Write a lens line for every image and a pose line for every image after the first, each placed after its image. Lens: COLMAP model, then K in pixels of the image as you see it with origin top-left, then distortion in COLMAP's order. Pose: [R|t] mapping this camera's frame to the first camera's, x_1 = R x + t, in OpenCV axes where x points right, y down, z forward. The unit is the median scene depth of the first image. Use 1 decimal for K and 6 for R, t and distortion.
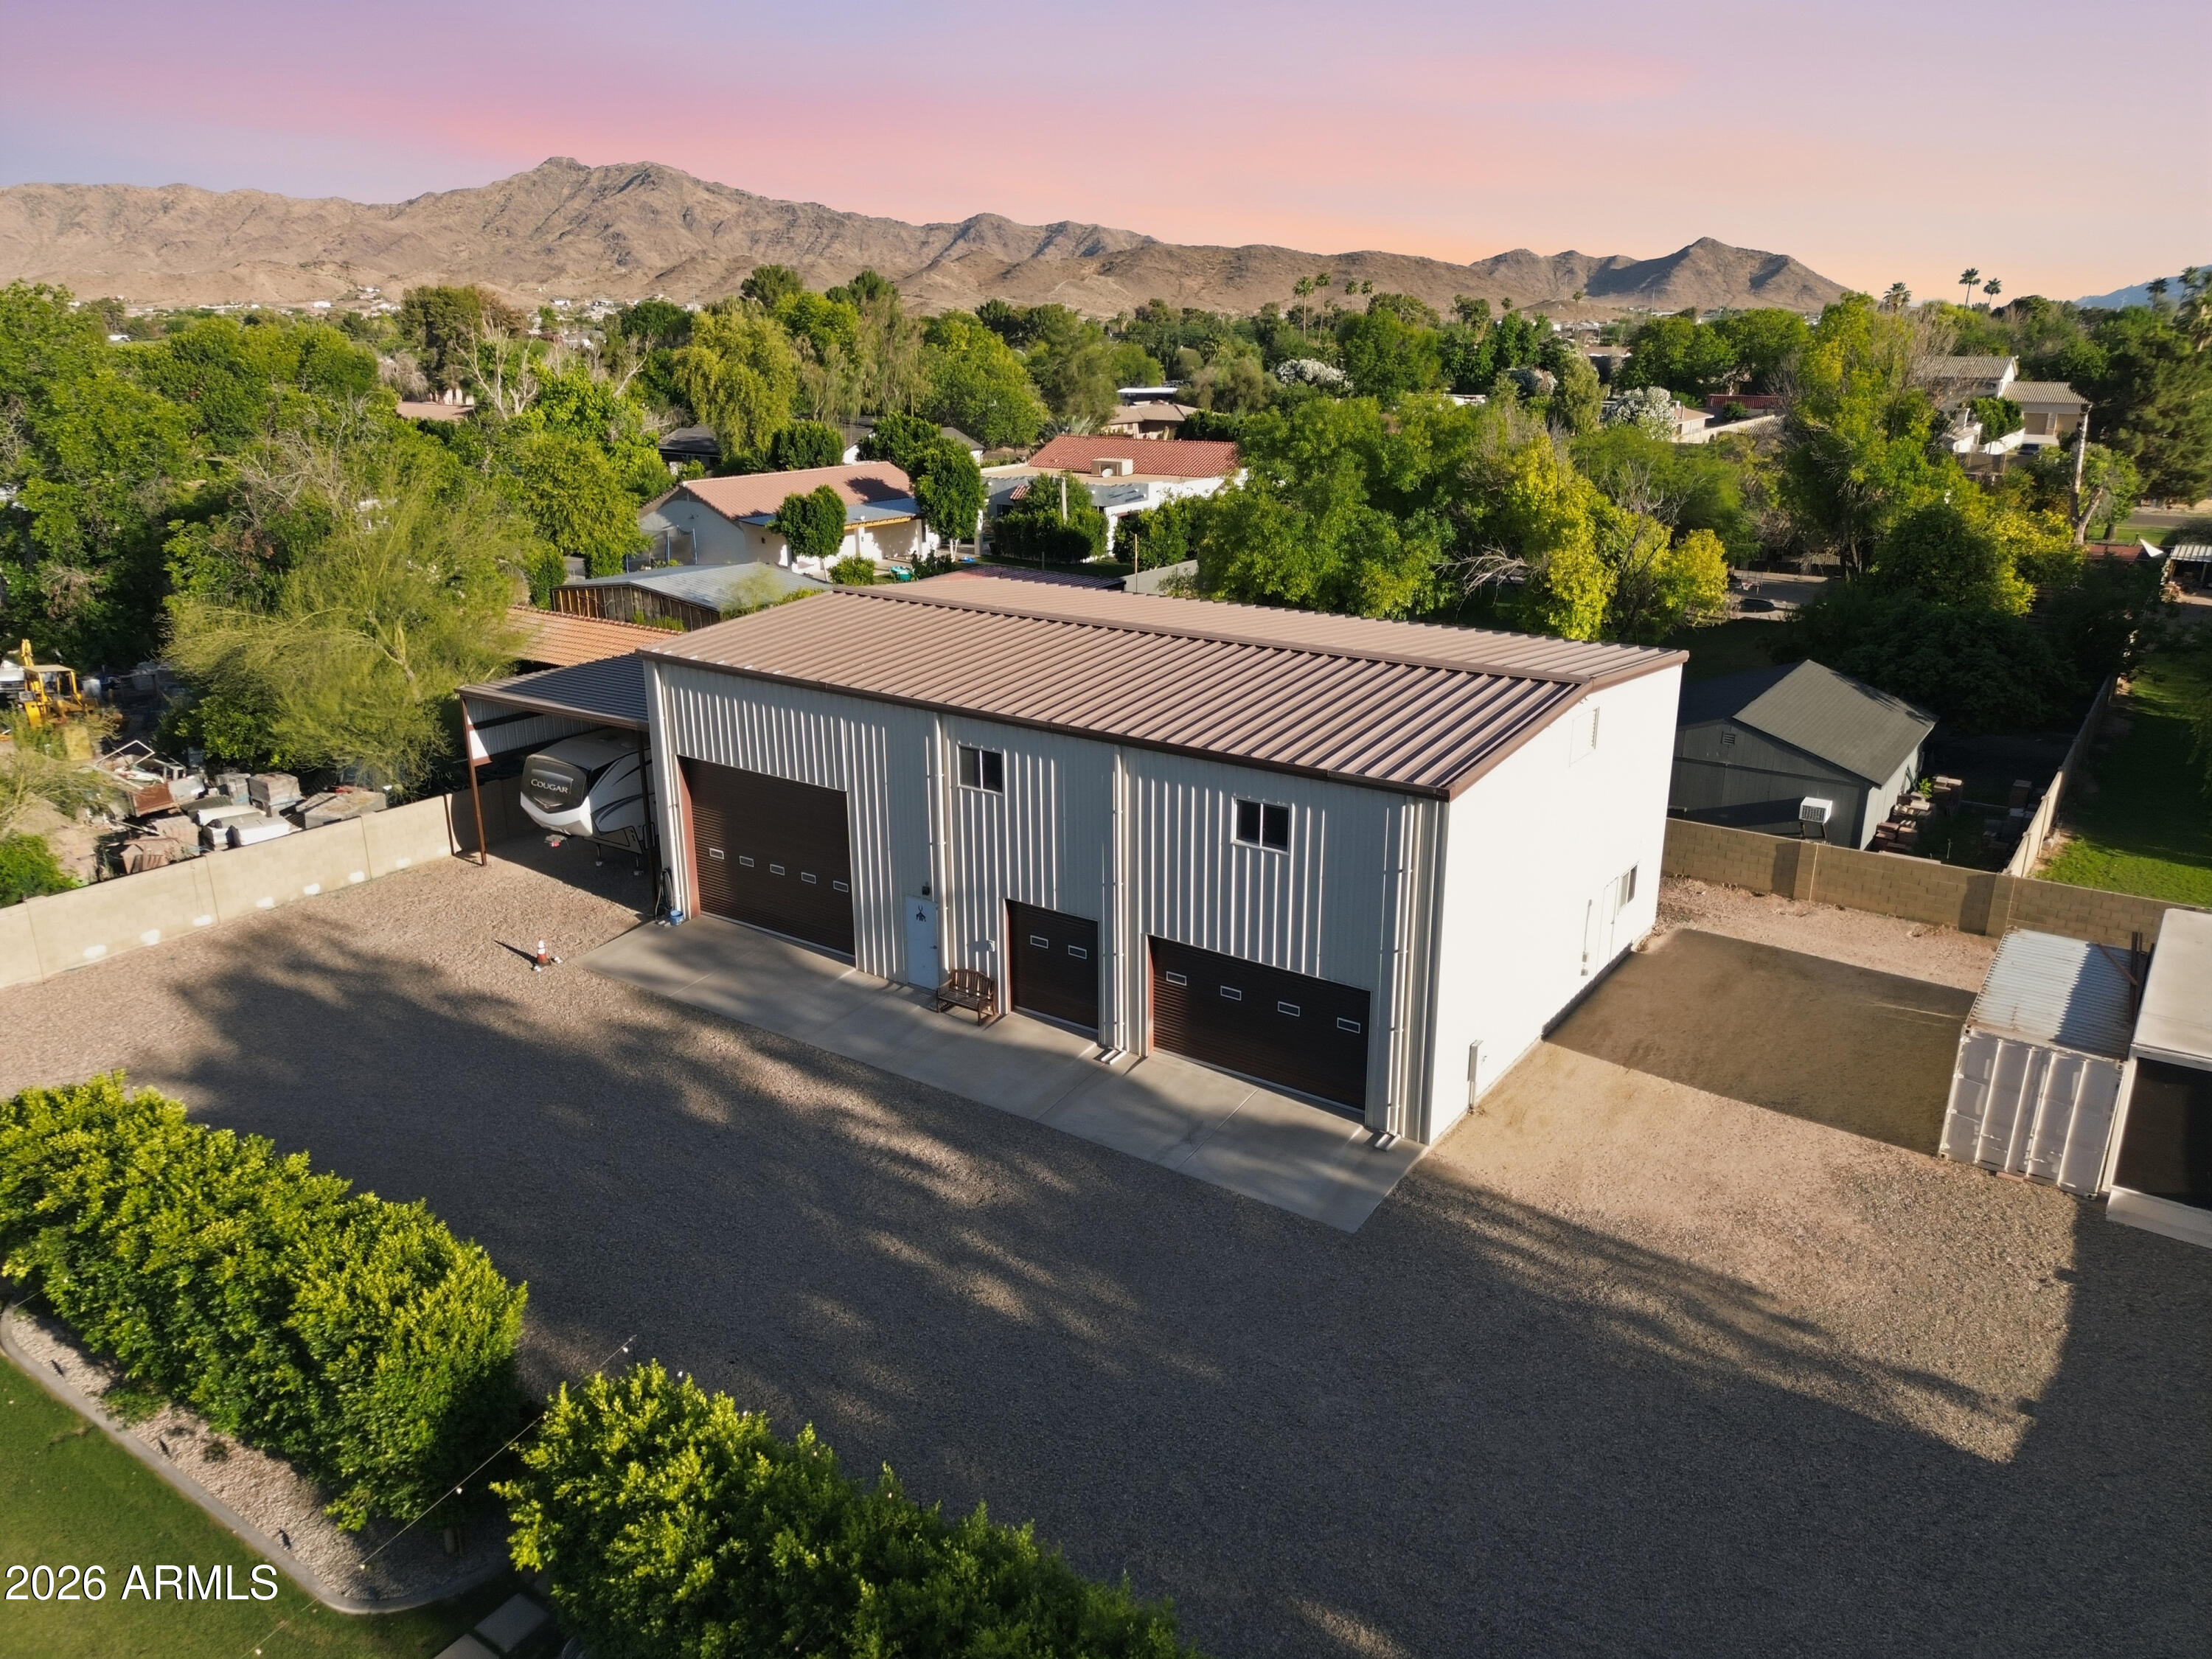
lens RADIAL K [[1567.8, 0, 1097.8], [0, 1567.8, 826.4], [0, 0, 1]] dist [0.048295, -0.034663]
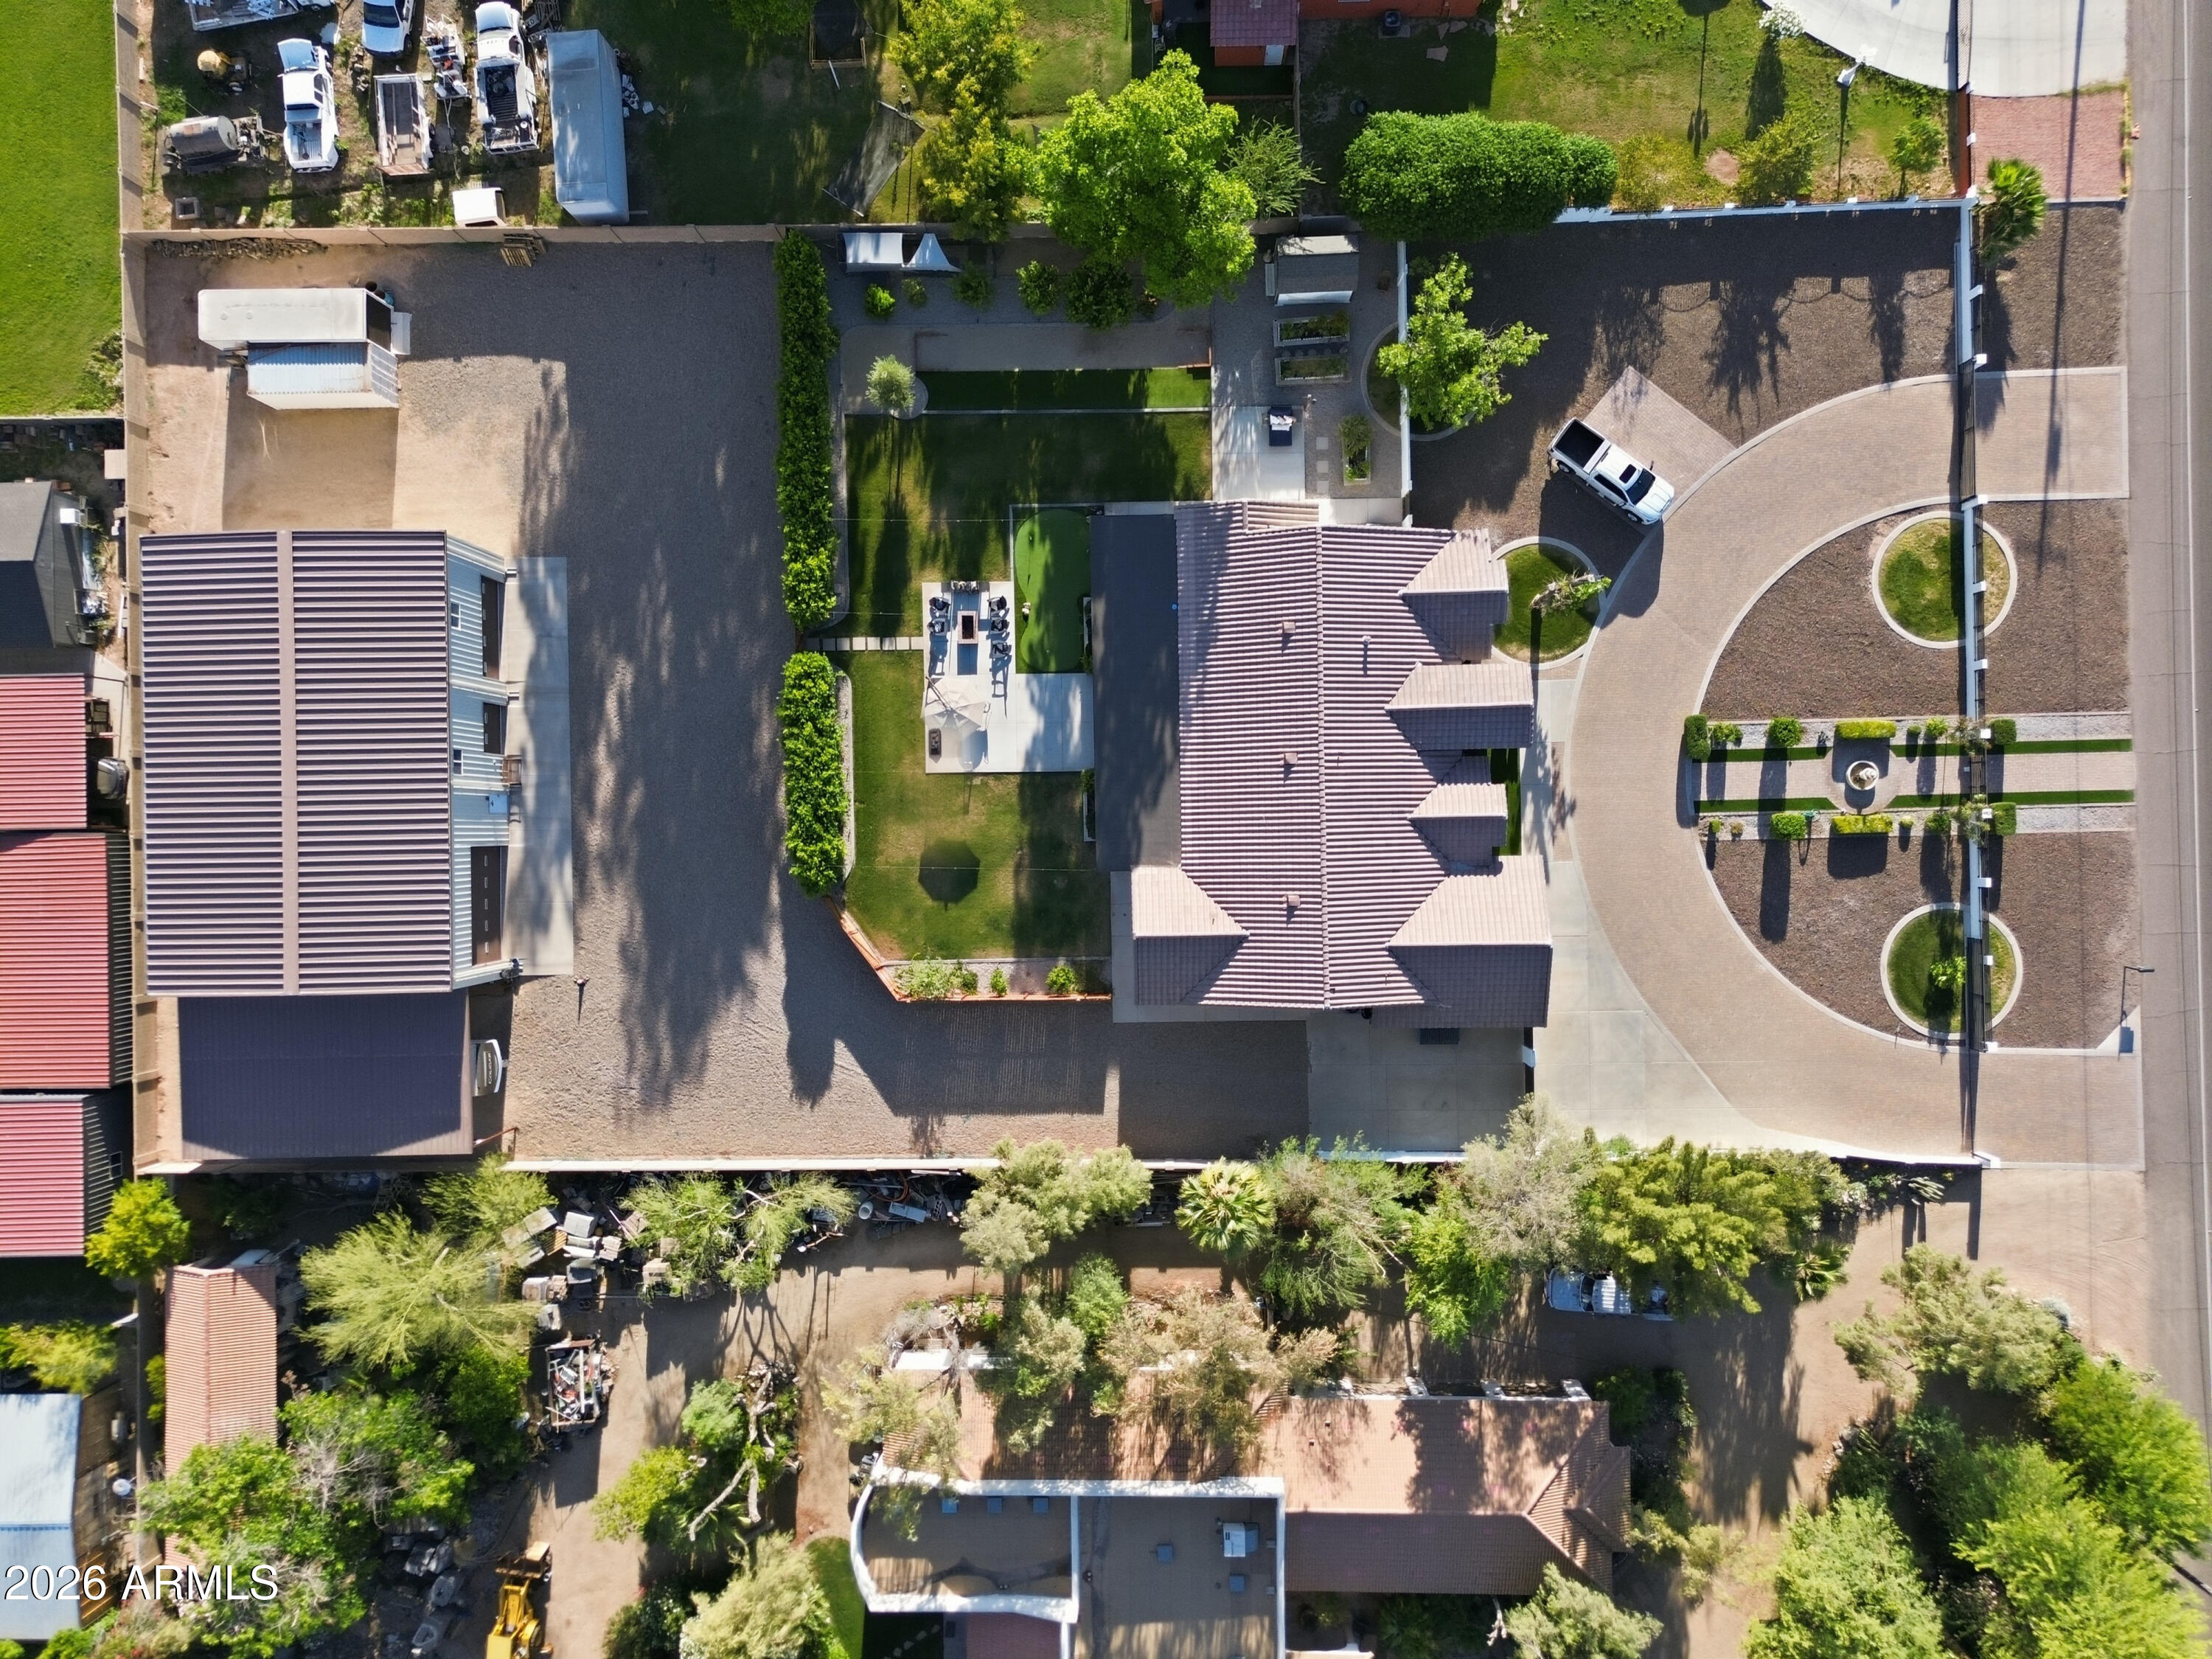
lens RADIAL K [[1567.8, 0, 1111.2], [0, 1567.8, 824.9], [0, 0, 1]] dist [0.048295, -0.034663]
pose [[-0.591698, -0.805982, 0.016945, -0.120094], [0.271529, -0.179459, 0.945551, -0.312948], [-0.759056, 0.564081, 0.325033, -0.061625]]
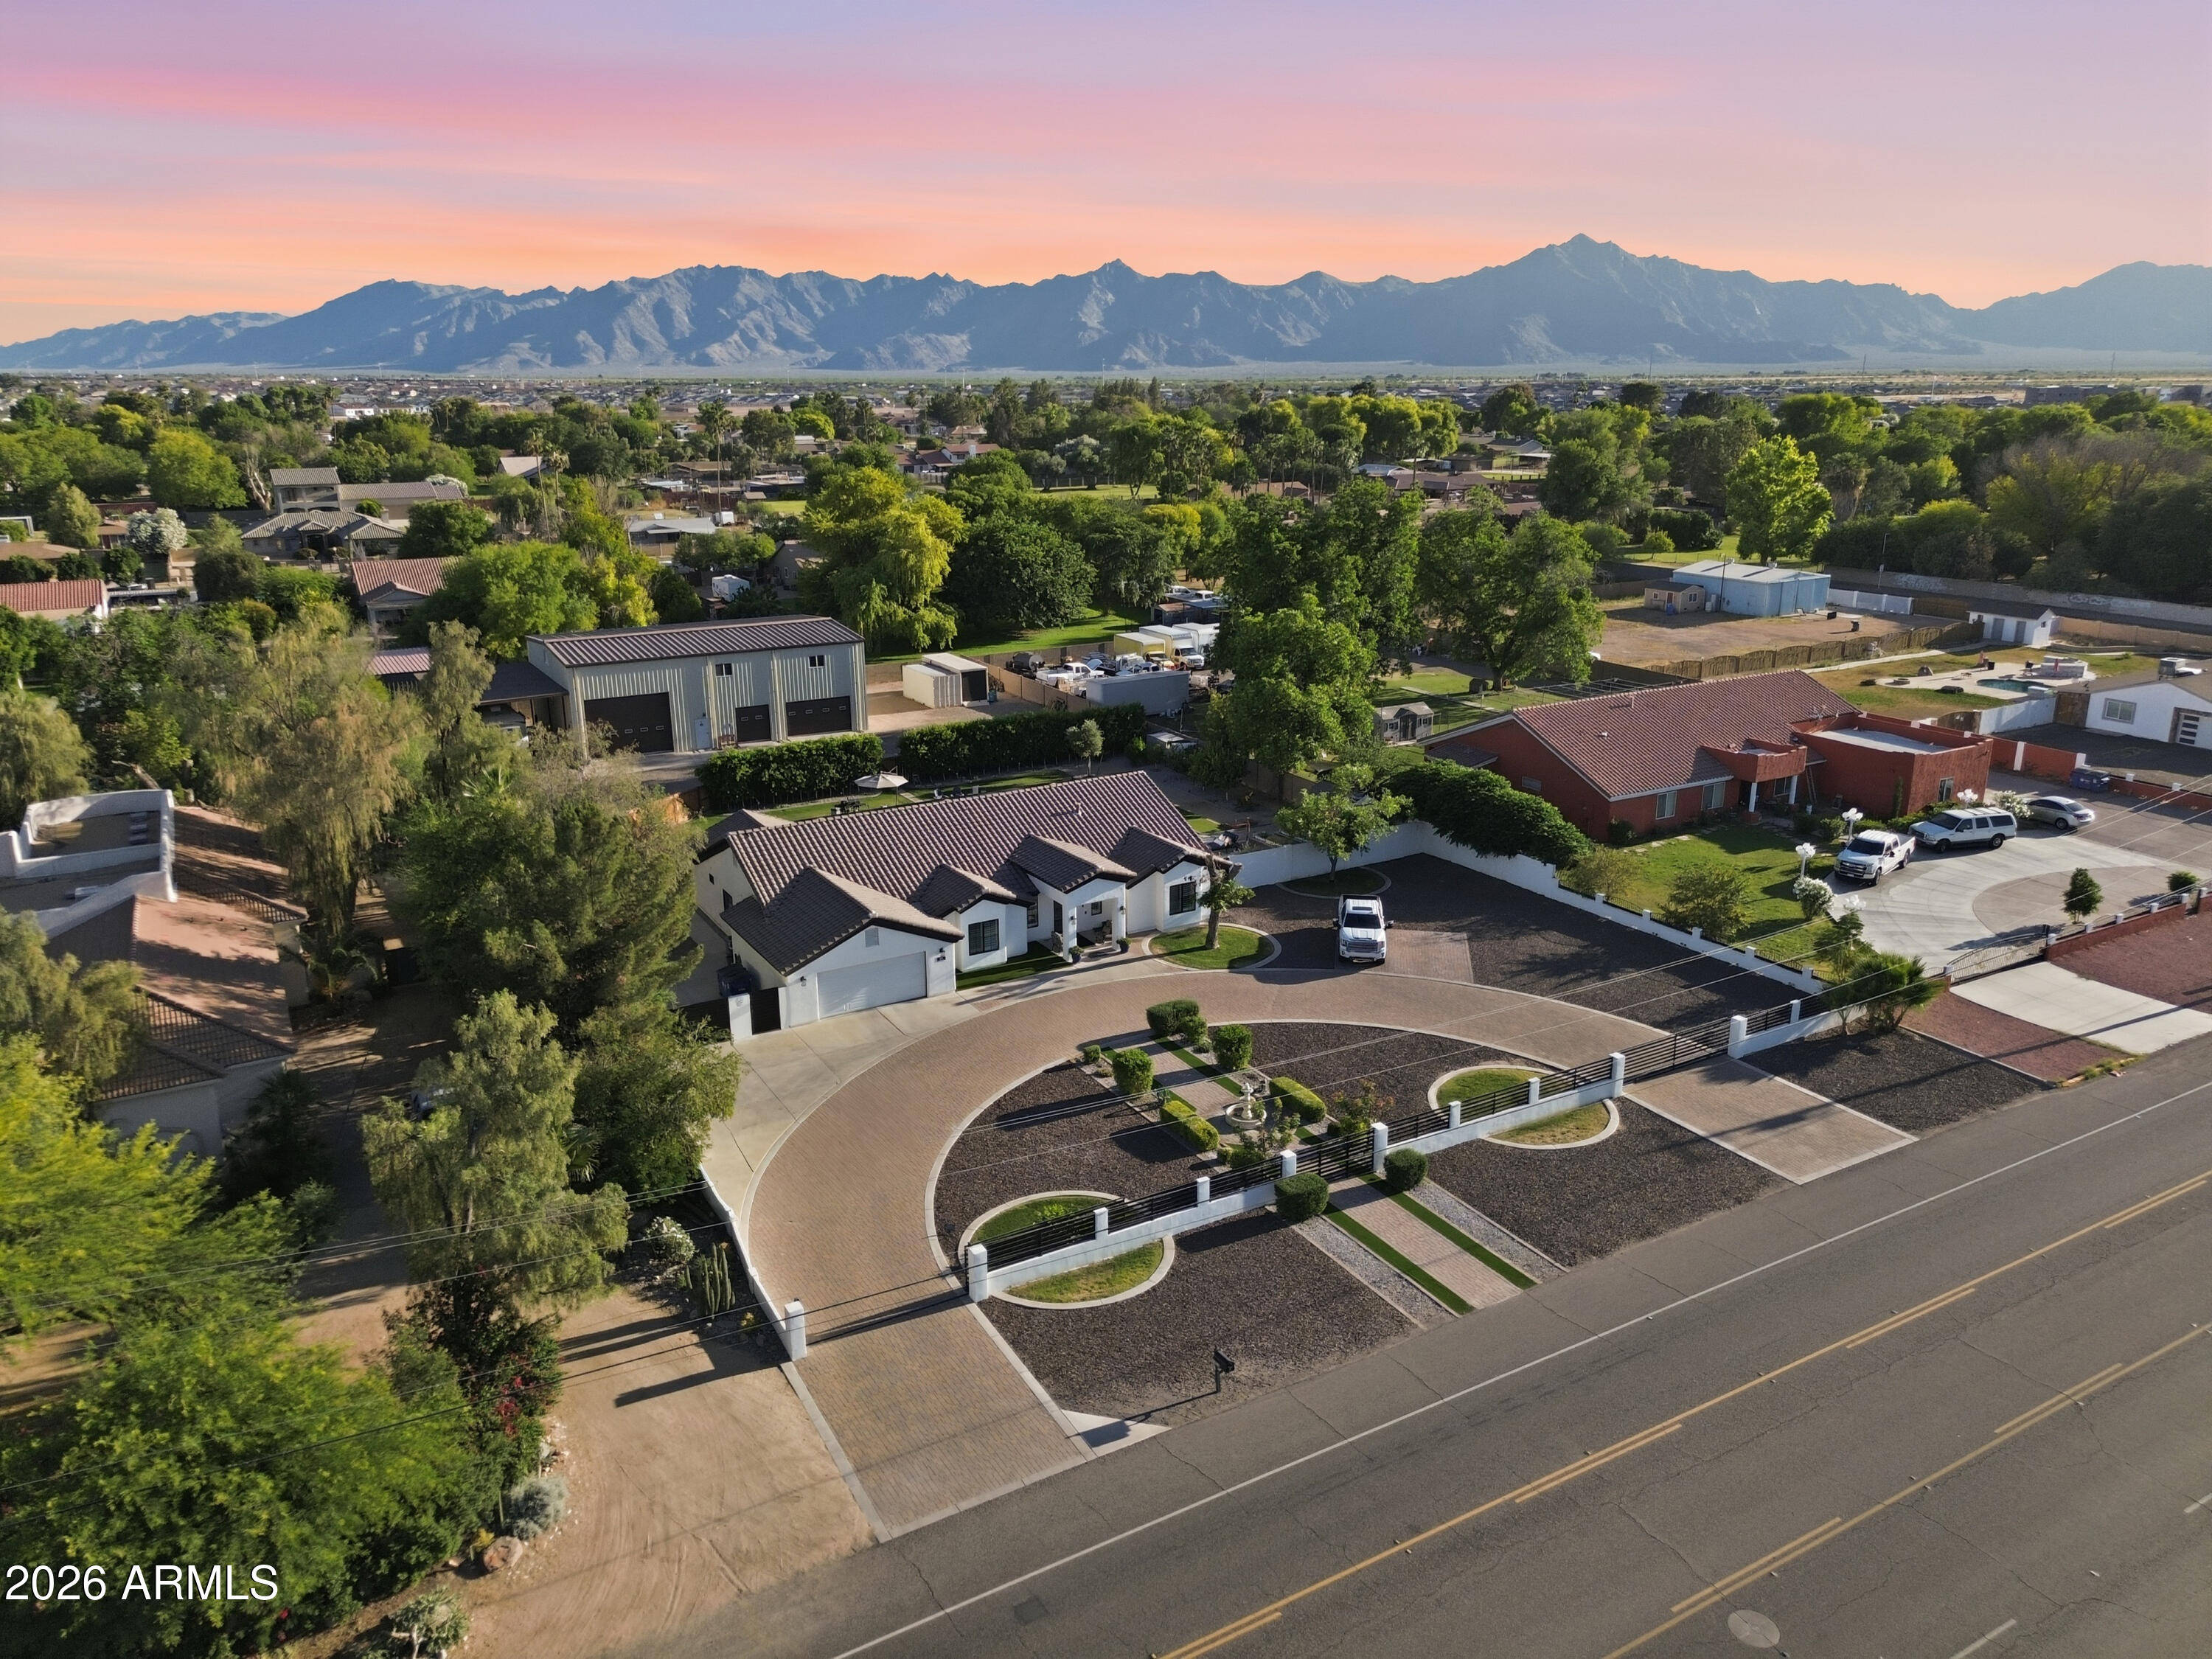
lens RADIAL K [[1567.8, 0, 1106.4], [0, 1567.8, 833.3], [0, 0, 1]] dist [0.048295, -0.034663]
pose [[0.420372, -0.256679, 0.870289, -0.457680], [0.283616, 0.948264, 0.142682, 0.007623], [-0.861887, 0.186848, 0.471422, -0.203925]]
